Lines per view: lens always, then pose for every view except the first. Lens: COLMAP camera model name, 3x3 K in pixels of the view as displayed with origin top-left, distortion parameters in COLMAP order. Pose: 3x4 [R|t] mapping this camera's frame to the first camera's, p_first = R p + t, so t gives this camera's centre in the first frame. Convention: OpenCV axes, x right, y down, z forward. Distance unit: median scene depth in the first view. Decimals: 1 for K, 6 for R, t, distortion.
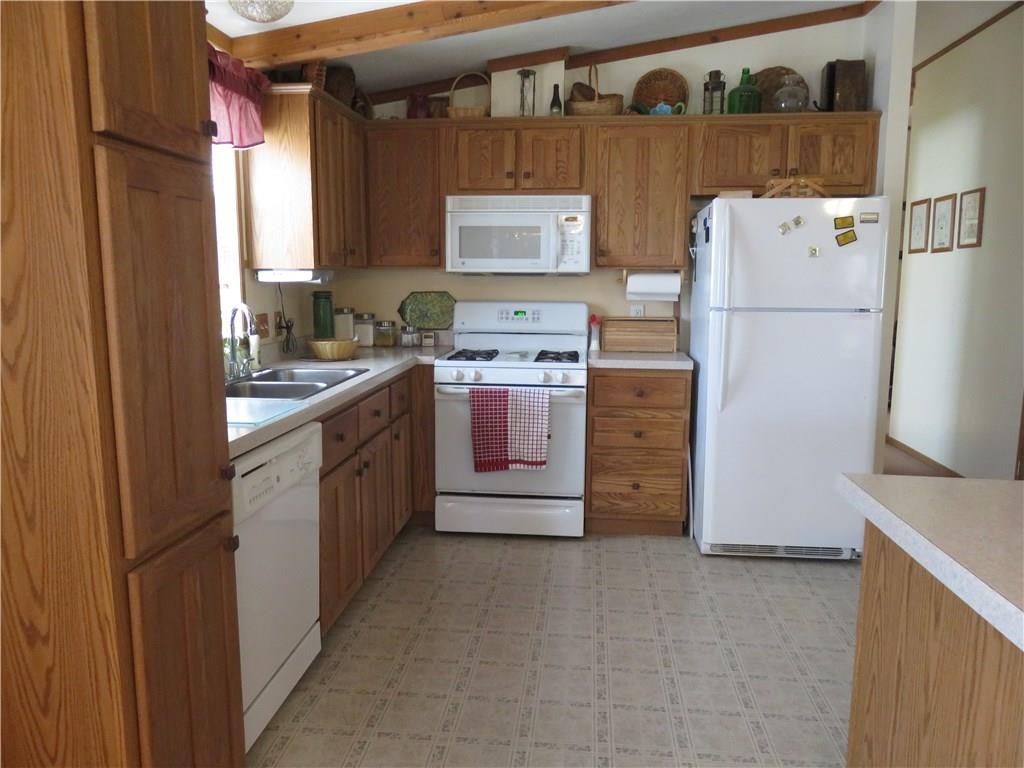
lens RADIAL K [[759.6, 0, 512.0], [0, 759.6, 384.0], [0, 0, 1]] dist [-0.023915, 0.005003]
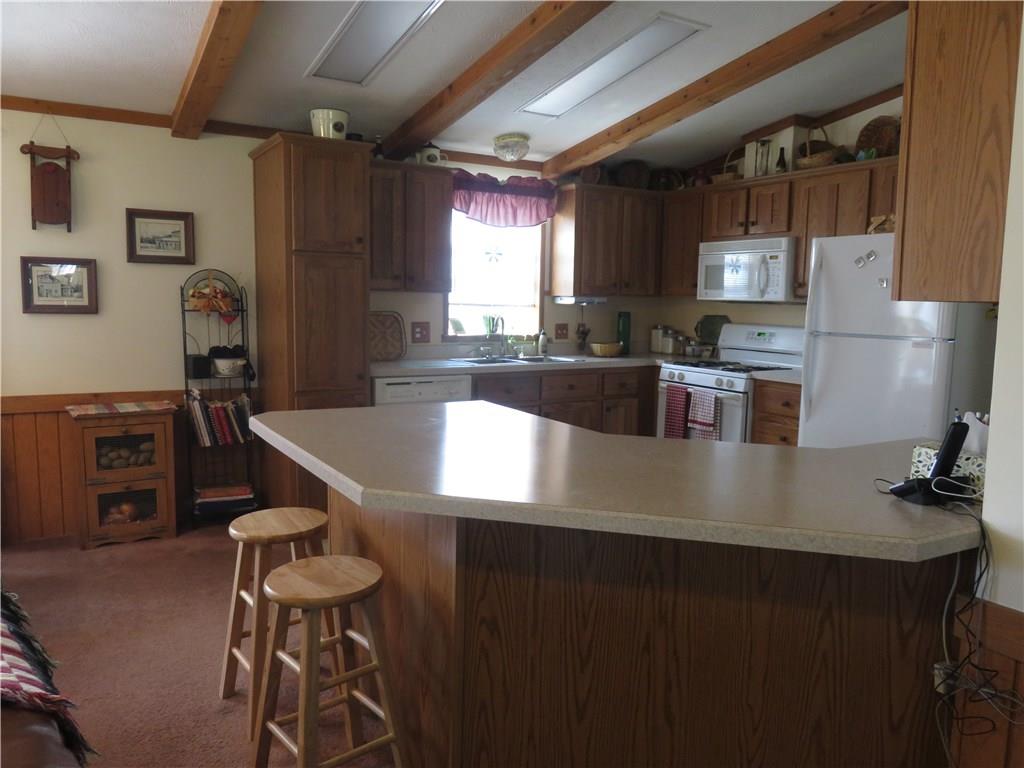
lens RADIAL K [[759.6, 0, 512.0], [0, 759.6, 384.0], [0, 0, 1]] dist [-0.023915, 0.005003]
pose [[0.593146, 0.097495, -0.799170, 0.813205], [-0.129636, 0.991254, 0.024712, 0.007624], [0.794589, 0.088943, 0.600597, -0.041711]]
